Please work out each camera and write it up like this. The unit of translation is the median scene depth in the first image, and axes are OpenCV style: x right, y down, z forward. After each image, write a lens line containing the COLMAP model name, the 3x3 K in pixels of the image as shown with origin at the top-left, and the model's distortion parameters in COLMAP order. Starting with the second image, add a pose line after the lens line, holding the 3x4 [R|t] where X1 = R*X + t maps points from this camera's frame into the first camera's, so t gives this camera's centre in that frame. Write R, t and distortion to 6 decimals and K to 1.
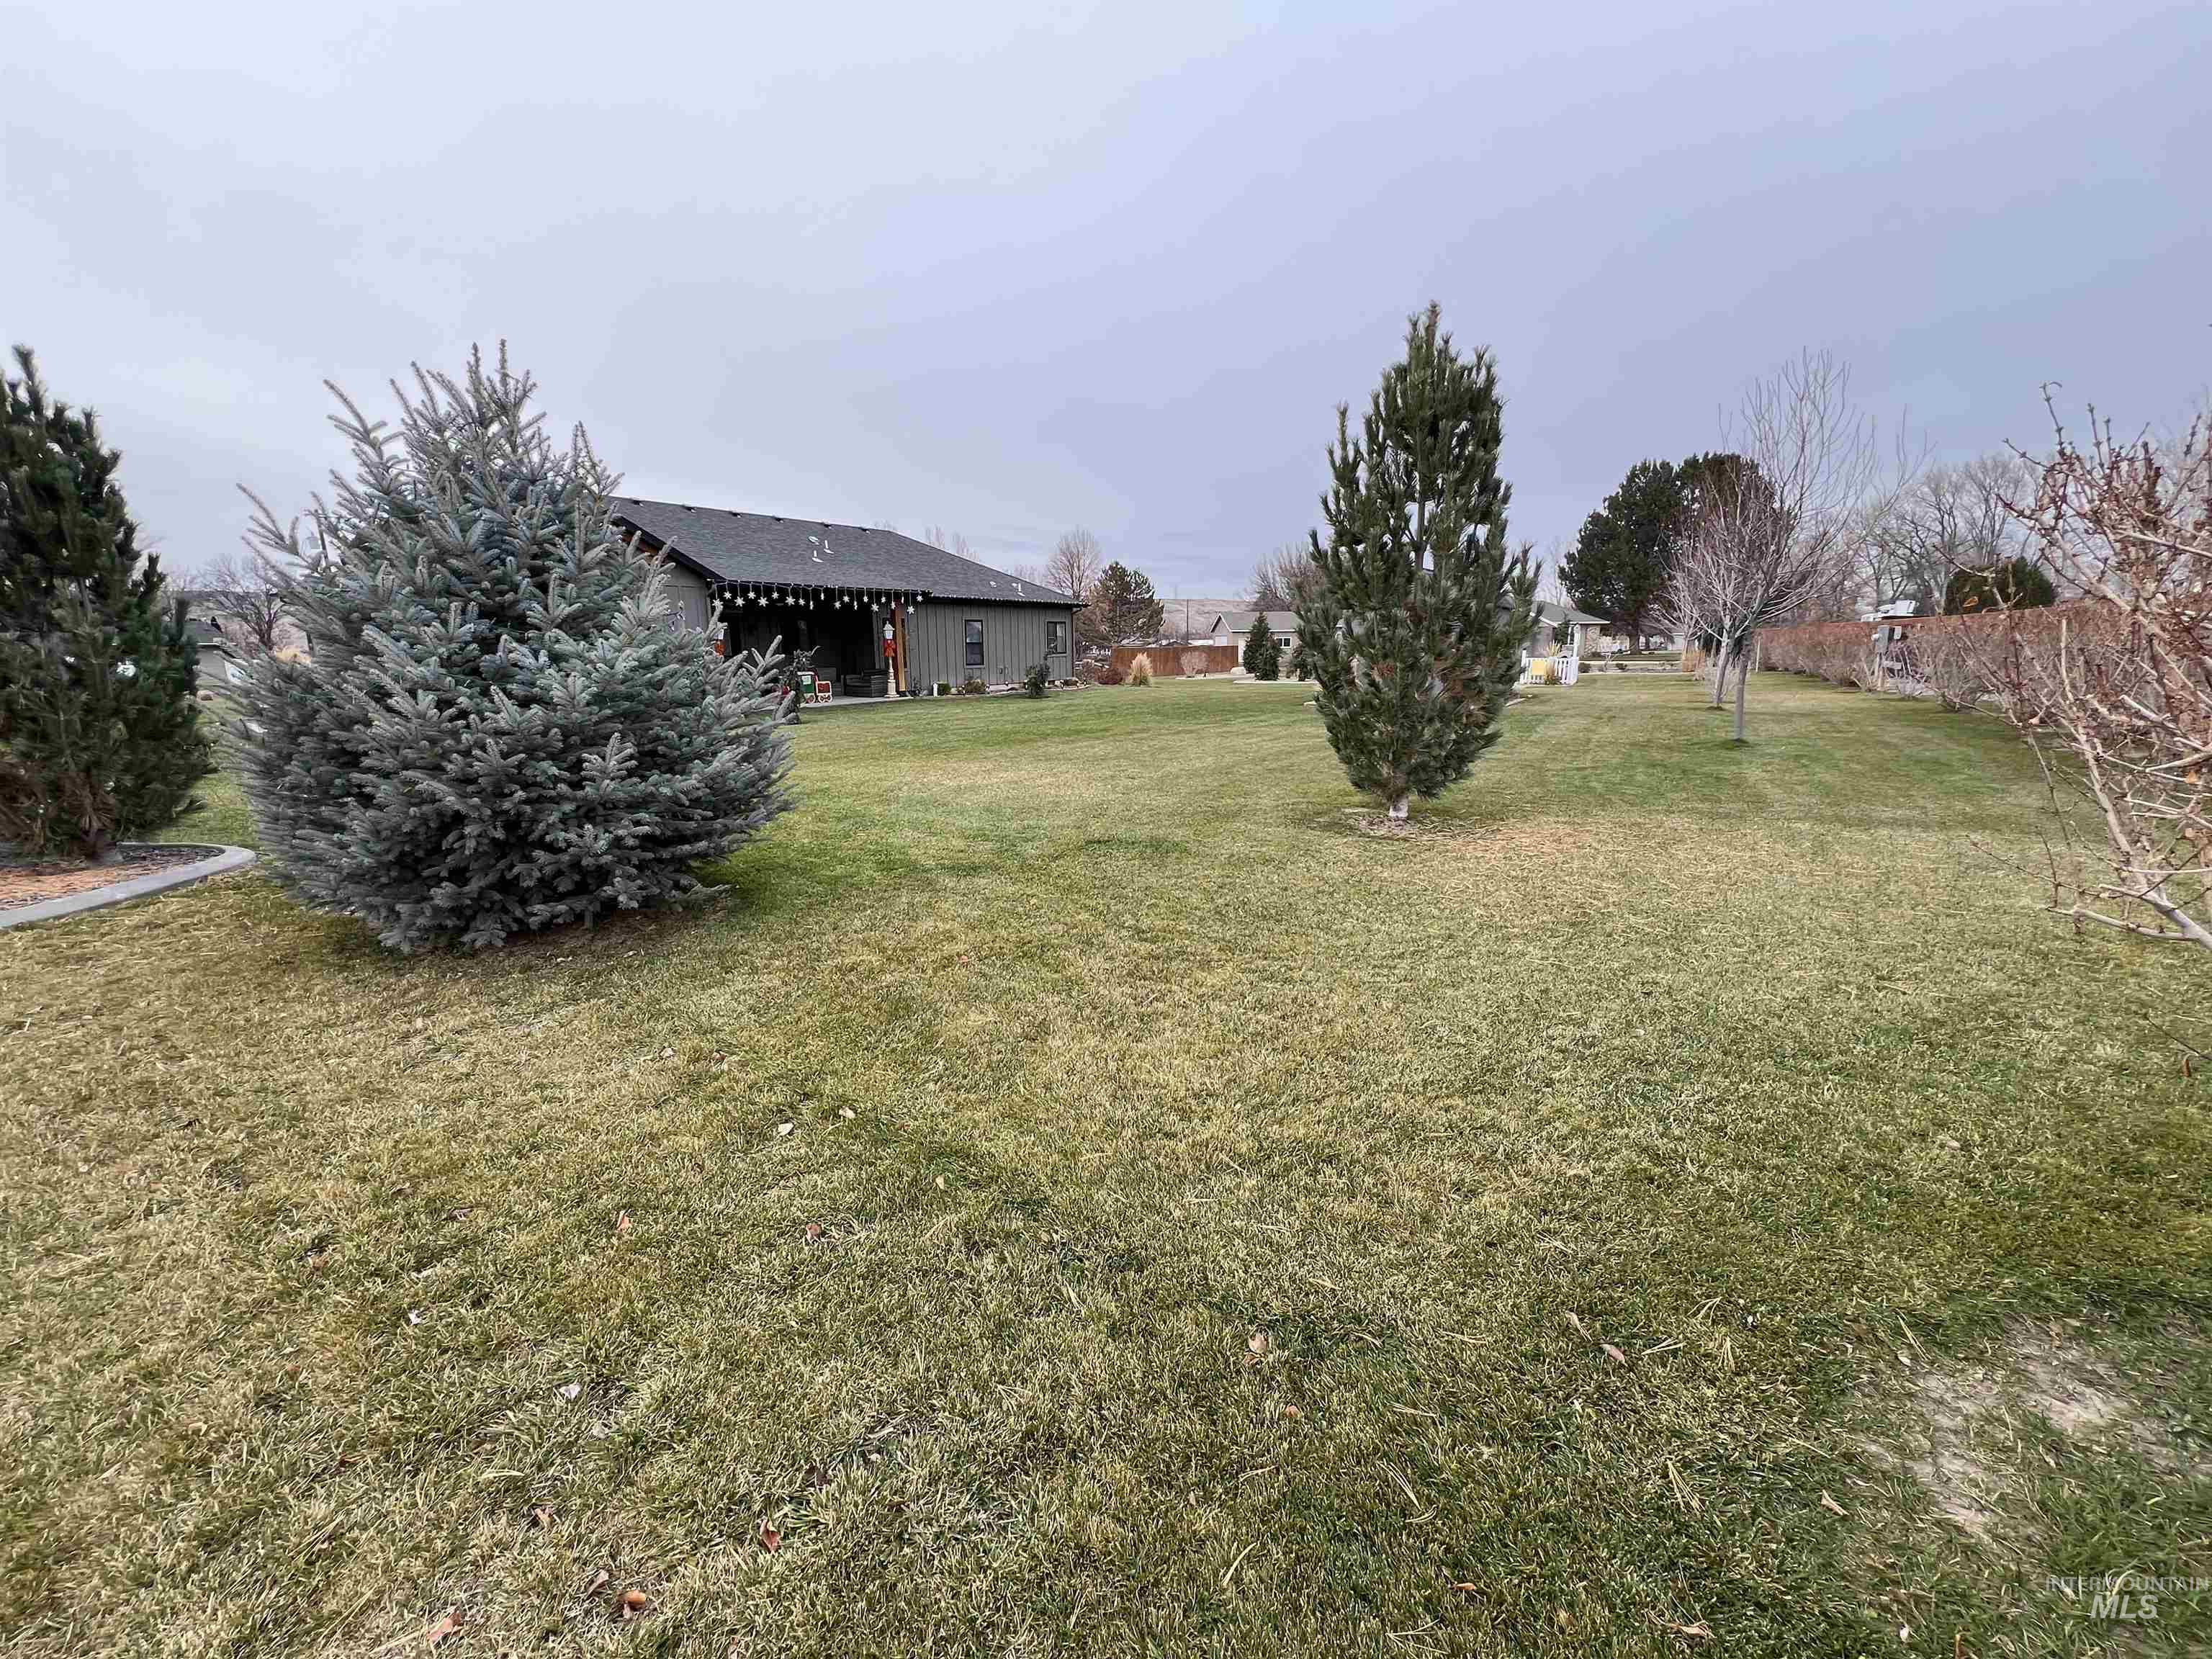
lens RADIAL K [[874.9, 0, 1115.9], [0, 874.9, 825.6], [0, 0, 1]] dist [-0.005029, 0.000954]
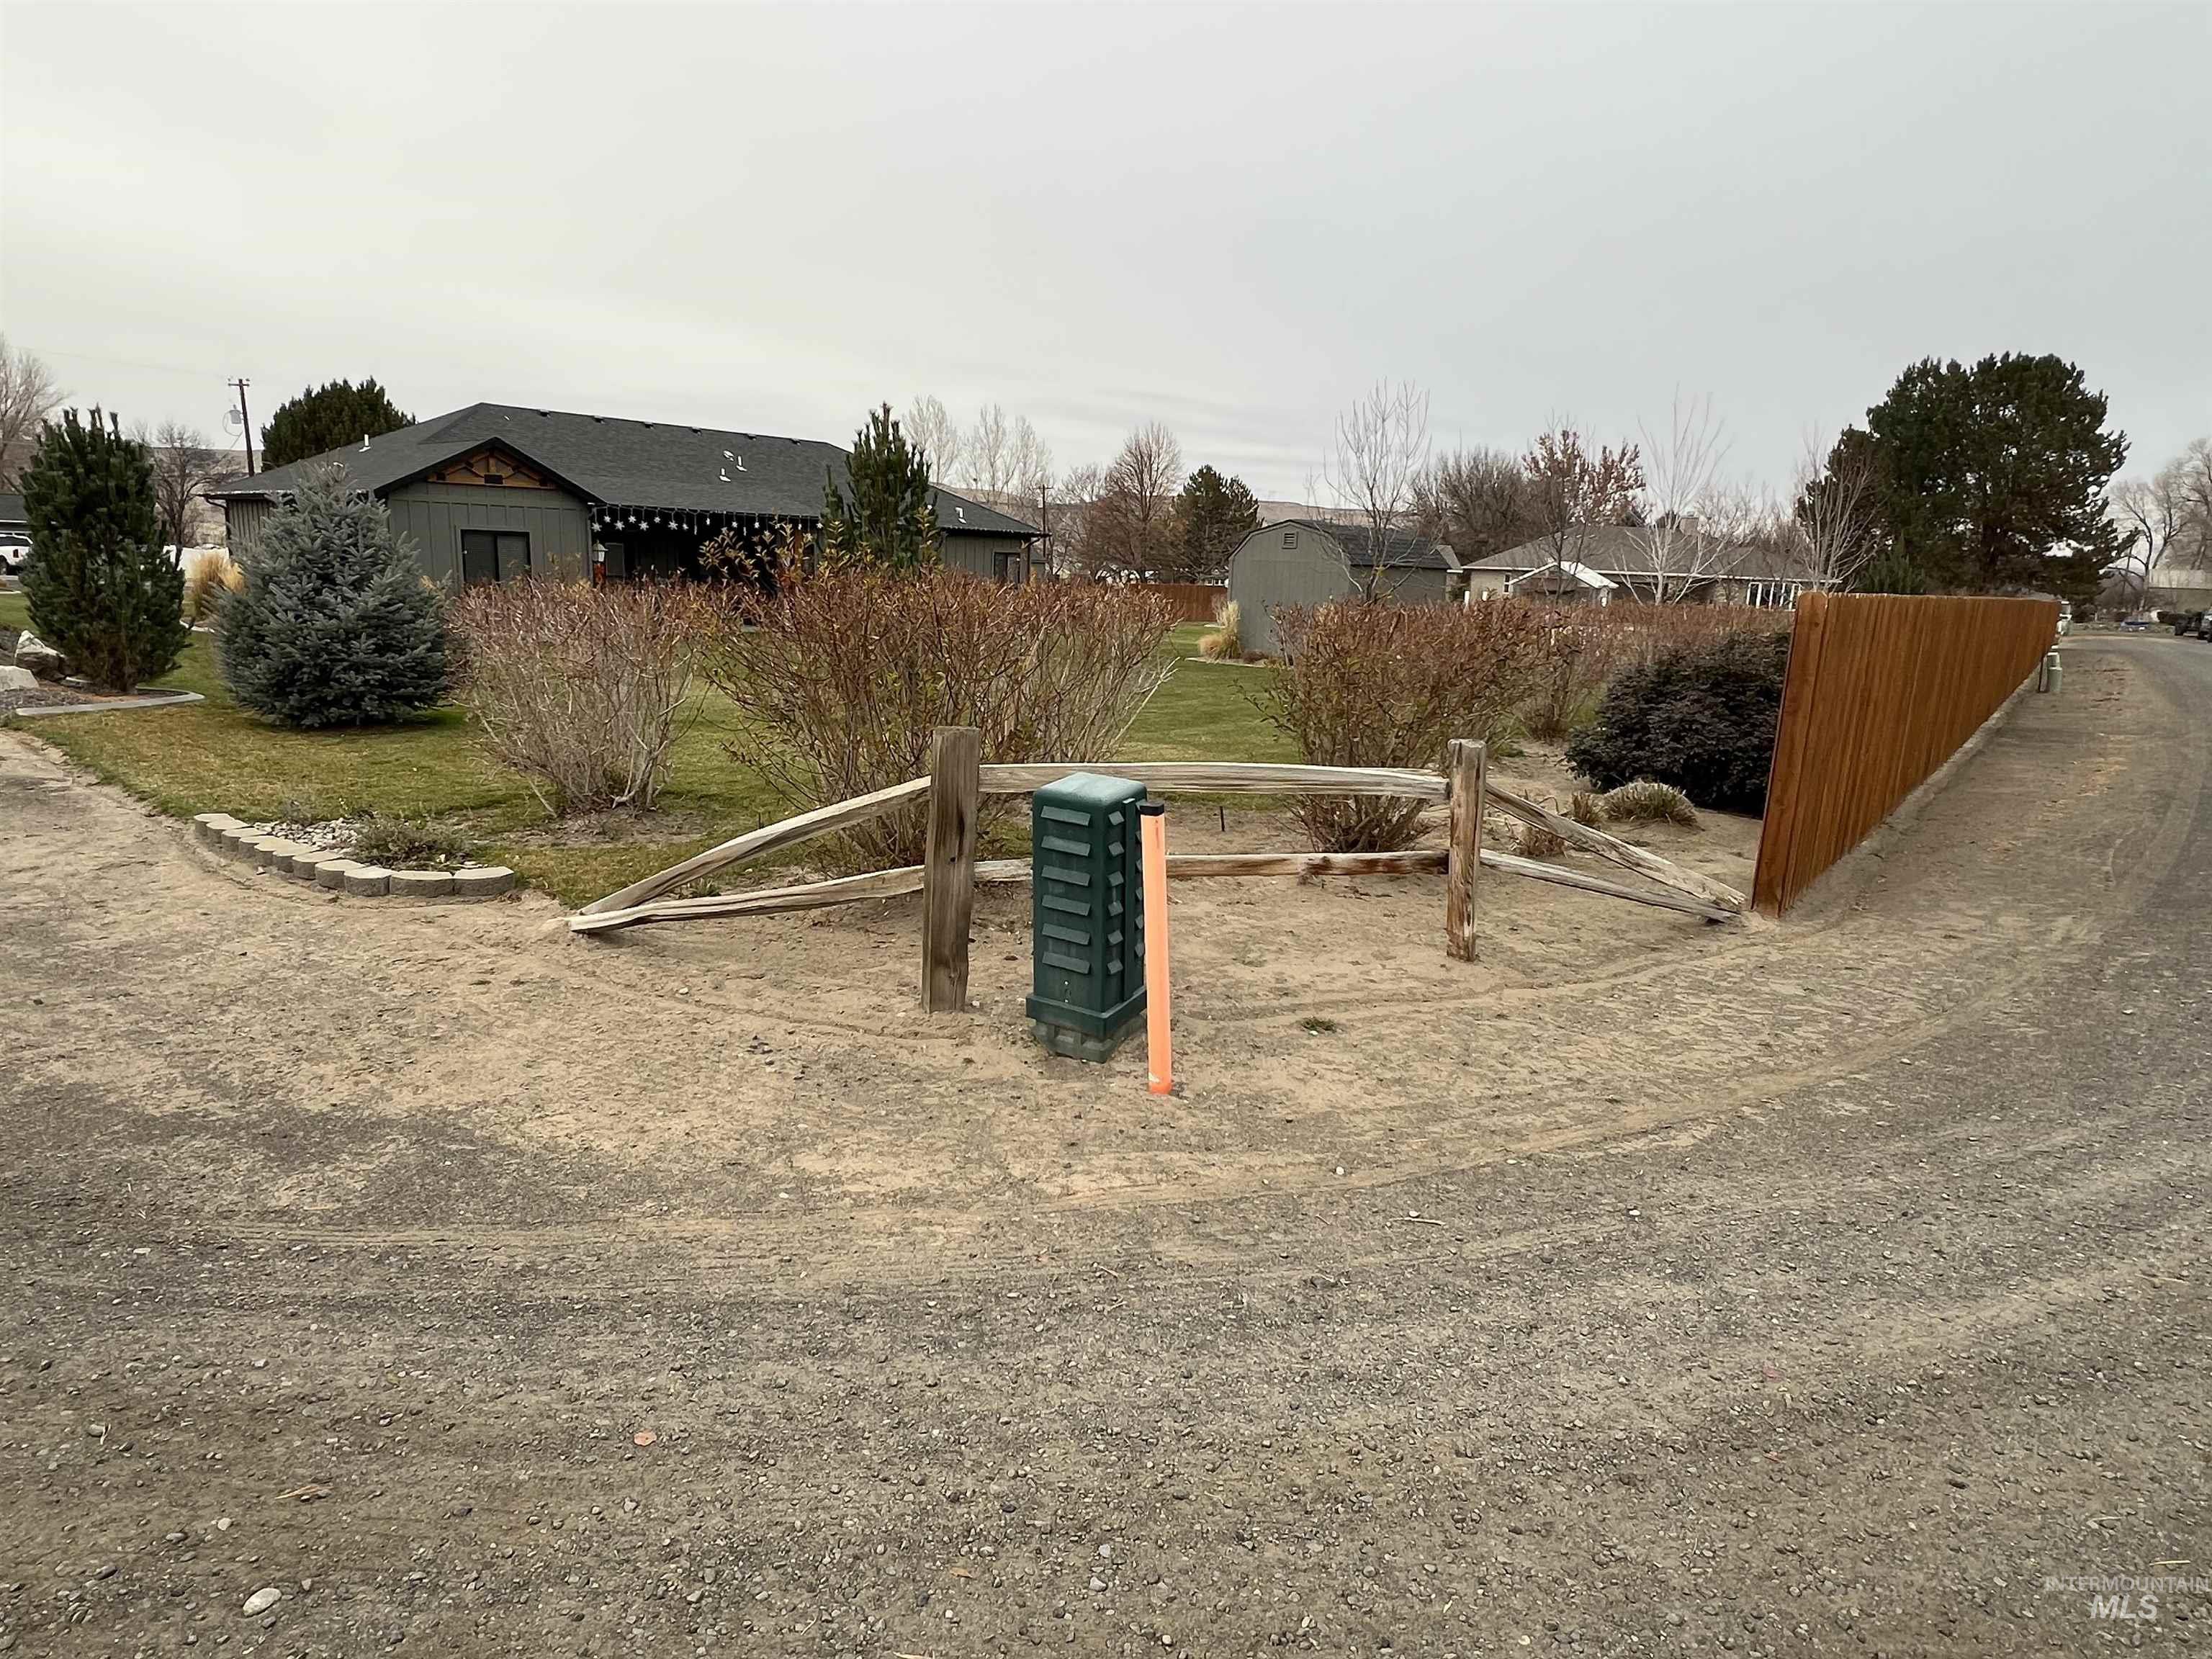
lens RADIAL K [[1231.2, 0, 1097.4], [0, 1231.2, 836.2], [0, 0, 1]] dist [-0.002086, -0.002924]
pose [[0.990497, 0.074625, -0.115526, 1.582576], [-0.073520, 0.997198, 0.013798, 0.218271], [0.116232, -0.005174, 0.993209, -1.807764]]
